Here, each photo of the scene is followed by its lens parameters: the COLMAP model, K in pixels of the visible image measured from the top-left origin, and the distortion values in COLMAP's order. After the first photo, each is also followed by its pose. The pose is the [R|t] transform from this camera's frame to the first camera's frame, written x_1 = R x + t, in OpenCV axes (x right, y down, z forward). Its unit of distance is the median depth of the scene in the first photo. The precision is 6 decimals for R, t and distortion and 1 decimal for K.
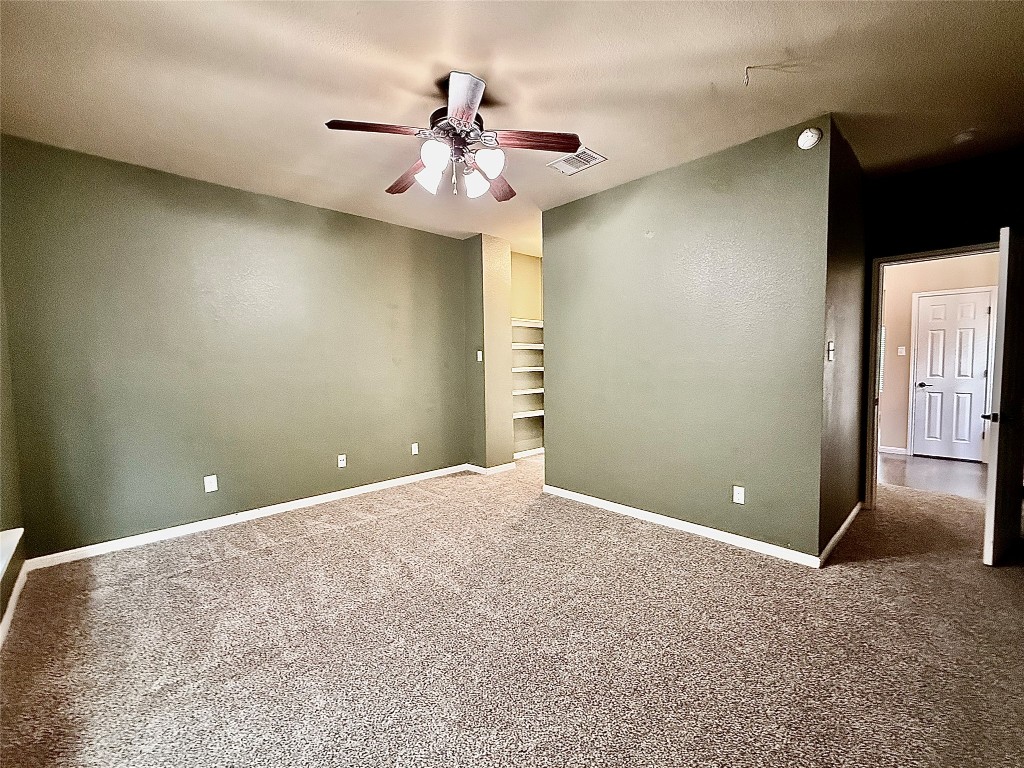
lens RADIAL K [[410.6, 0, 508.8], [0, 410.6, 385.6], [0, 0, 1]] dist [0.002788, 0.000284]
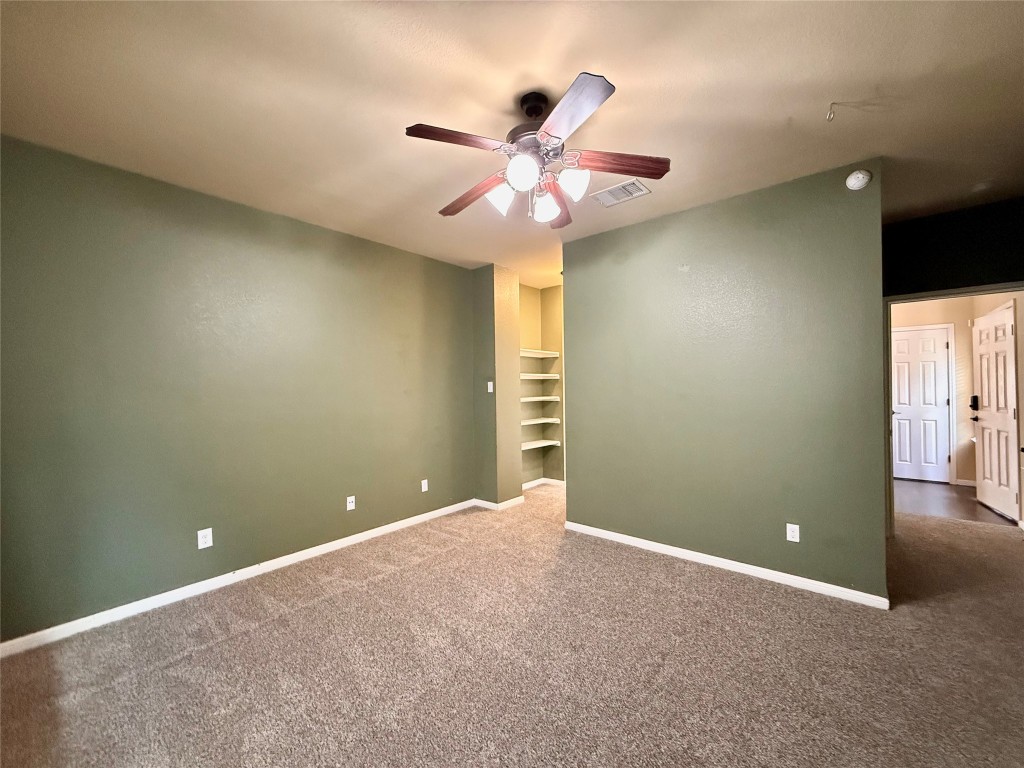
lens RADIAL K [[395.2, 0, 515.1], [0, 395.2, 388.4], [0, 0, 1]] dist [0.002089, 0.000337]
pose [[0.995176, -0.001261, 0.098103, -0.172277], [0.006842, 0.998375, -0.056569, -0.024583], [-0.097872, 0.056968, 0.993567, 0.104914]]
